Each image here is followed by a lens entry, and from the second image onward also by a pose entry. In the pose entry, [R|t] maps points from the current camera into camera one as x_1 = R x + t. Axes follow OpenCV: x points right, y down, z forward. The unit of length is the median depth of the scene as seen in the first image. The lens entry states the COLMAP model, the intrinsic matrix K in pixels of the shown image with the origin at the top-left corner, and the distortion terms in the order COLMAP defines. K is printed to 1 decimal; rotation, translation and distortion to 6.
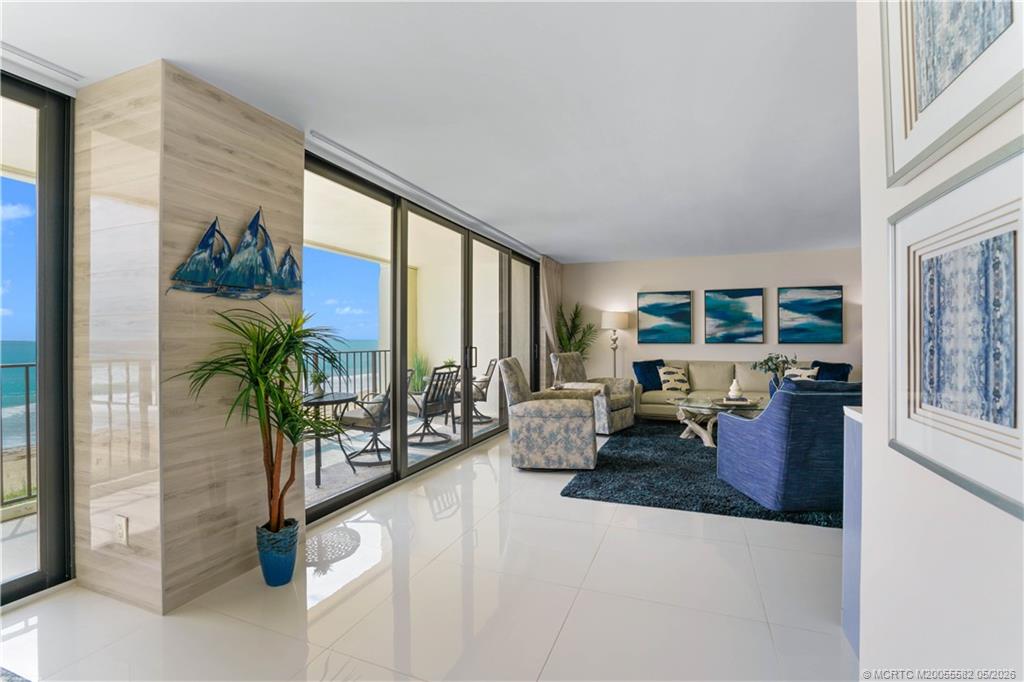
lens RADIAL K [[472.5, 0, 512.0], [0, 472.5, 341.0], [0, 0, 1]] dist [-0.001476, -0.000114]
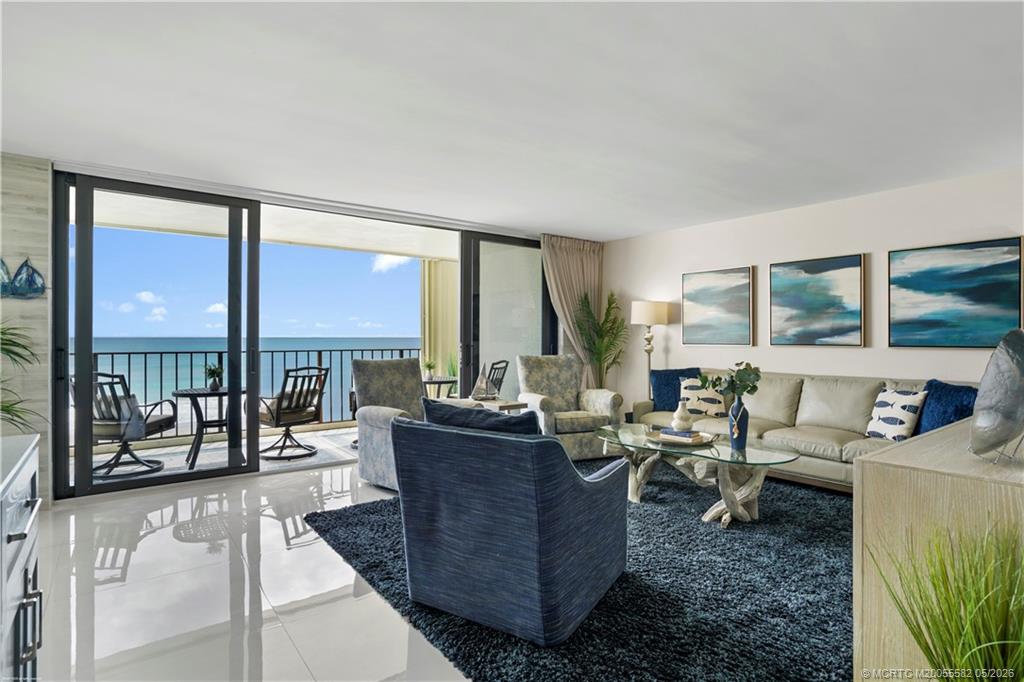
lens RADIAL K [[518.0, 0, 507.3], [0, 518.0, 339.3], [0, 0, 1]] dist [-0.040071, 0.020613]
pose [[0.849987, 0.006009, -0.526769, 0.488642], [-0.006318, 0.999979, 0.001213, -0.002108], [0.526765, 0.002297, 0.850008, 0.215054]]
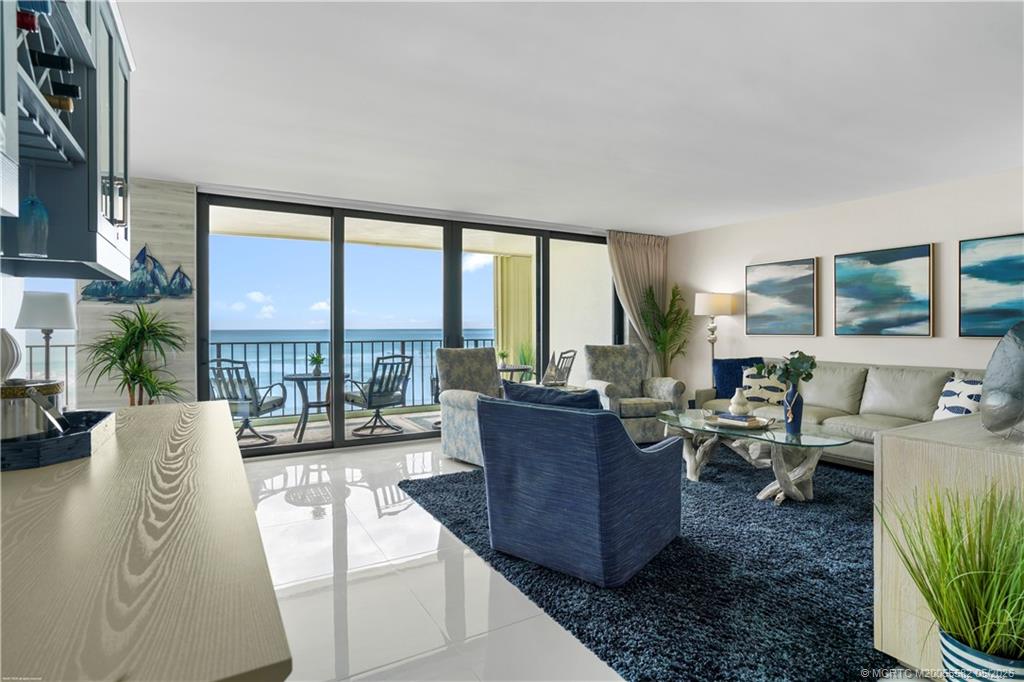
lens RADIAL K [[509.9, 0, 509.5], [0, 509.9, 334.0], [0, 0, 1]] dist [-0.037867, 0.019235]
pose [[0.774481, 0.007993, -0.632546, 0.518329], [-0.003073, 0.999956, 0.008872, -0.002095], [0.632589, -0.004927, 0.774472, 0.170788]]
